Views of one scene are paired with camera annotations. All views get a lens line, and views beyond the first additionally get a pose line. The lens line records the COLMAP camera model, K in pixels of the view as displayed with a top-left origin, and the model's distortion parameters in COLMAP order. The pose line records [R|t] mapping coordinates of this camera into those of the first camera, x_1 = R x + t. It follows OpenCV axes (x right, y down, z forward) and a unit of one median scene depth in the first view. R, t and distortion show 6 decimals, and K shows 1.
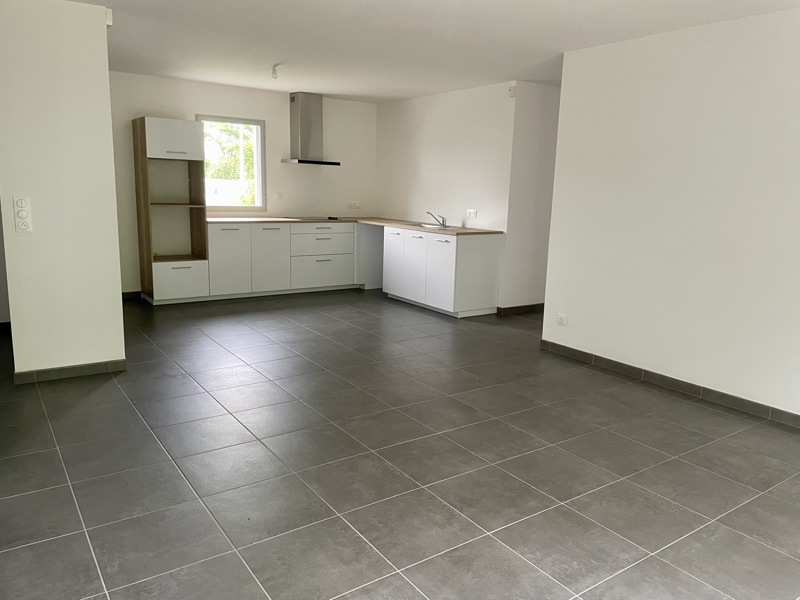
lens RADIAL K [[604.9, 0, 400.0], [0, 604.9, 300.0], [0, 0, 1]] dist [-0.005597, -0.005438]
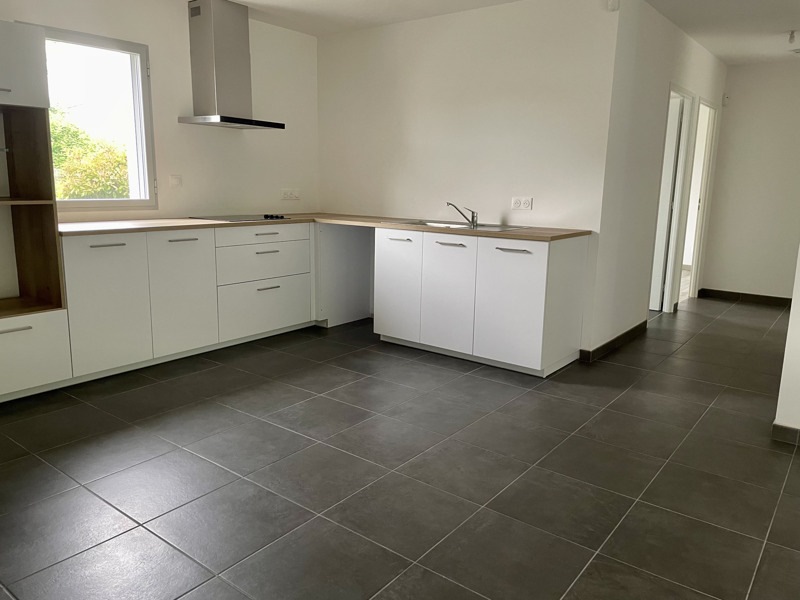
lens RADIAL K [[604.9, 0, 400.0], [0, 604.9, 300.0], [0, 0, 1]] dist [-0.005597, -0.005438]
pose [[0.953951, -0.069072, 0.291902, -0.182754], [0.064373, 0.997595, 0.025686, -0.062528], [-0.292974, -0.005712, 0.956103, 0.403764]]
